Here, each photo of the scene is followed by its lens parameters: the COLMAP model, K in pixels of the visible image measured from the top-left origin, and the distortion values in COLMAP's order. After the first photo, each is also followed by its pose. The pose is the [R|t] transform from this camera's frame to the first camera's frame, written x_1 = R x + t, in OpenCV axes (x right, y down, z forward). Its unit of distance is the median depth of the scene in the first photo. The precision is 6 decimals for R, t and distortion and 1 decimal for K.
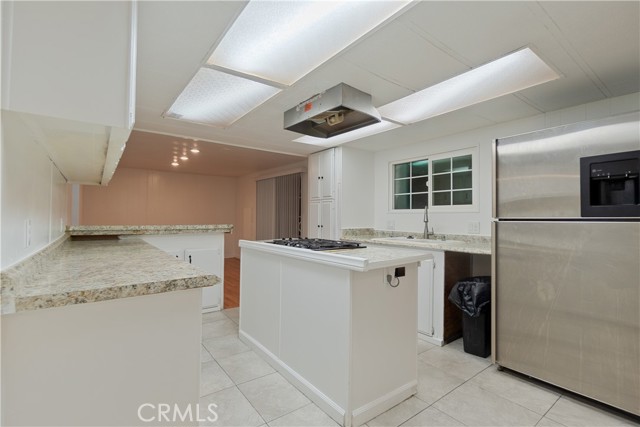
lens RADIAL K [[297.8, 0, 316.3], [0, 297.8, 214.0], [0, 0, 1]] dist [-0.024585, -0.000148]
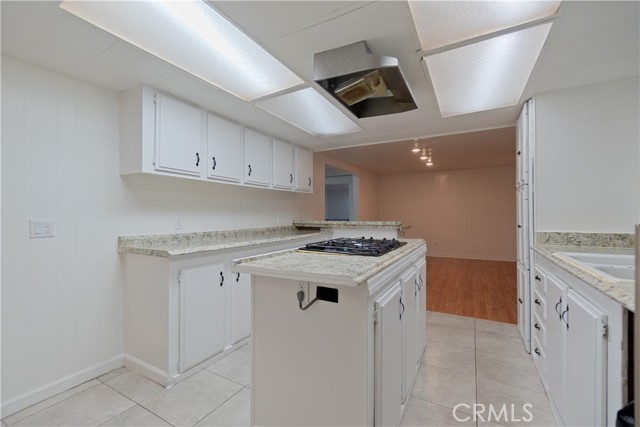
lens RADIAL K [[273.3, 0, 309.4], [0, 273.3, 211.1], [0, 0, 1]] dist [-0.001972, 0.001135]
pose [[0.389929, -0.017221, -0.920684, 0.507705], [0.017346, 0.999785, -0.011354, 0.007569], [0.920681, -0.011543, 0.390144, 0.434704]]
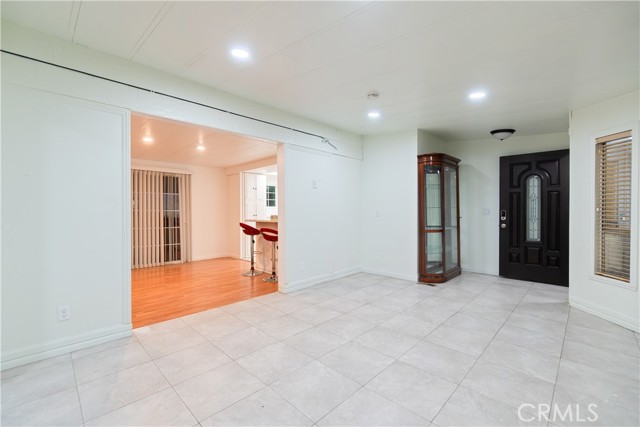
lens RADIAL K [[273.3, 0, 317.9], [0, 273.3, 209.9], [0, 0, 1]] dist [-0.001972, 0.001135]
pose [[-0.164109, -0.007573, 0.986413, -2.163624], [-0.004777, 0.999965, 0.006882, -0.006847], [-0.986431, -0.003582, -0.164140, 1.159639]]
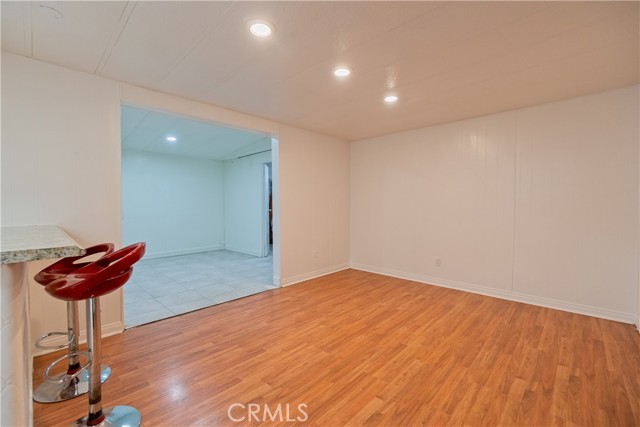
lens RADIAL K [[273.3, 0, 311.5], [0, 273.3, 213.4], [0, 0, 1]] dist [-0.001972, 0.001135]
pose [[0.158318, 0.020174, -0.987182, -0.063710], [0.012891, 0.999664, 0.022497, 0.023609], [0.987304, -0.016288, 0.158005, 1.546238]]
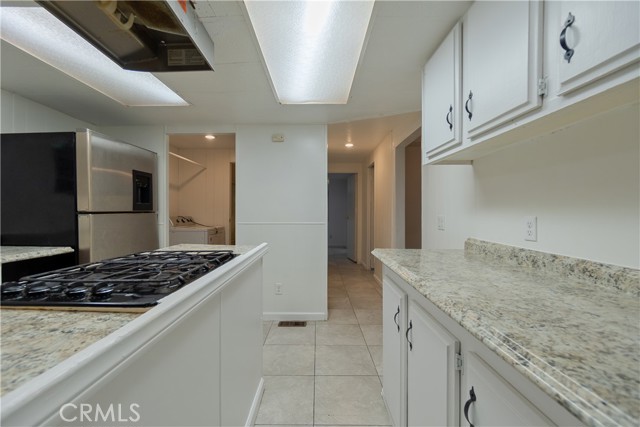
lens RADIAL K [[273.3, 0, 317.2], [0, 273.3, 212.8], [0, 0, 1]] dist [-0.001972, 0.001135]
pose [[-0.818230, -0.006236, 0.574858, -0.382532], [-0.011545, 0.999918, -0.005585, 0.008430], [-0.574776, -0.011207, -0.818234, 0.923855]]
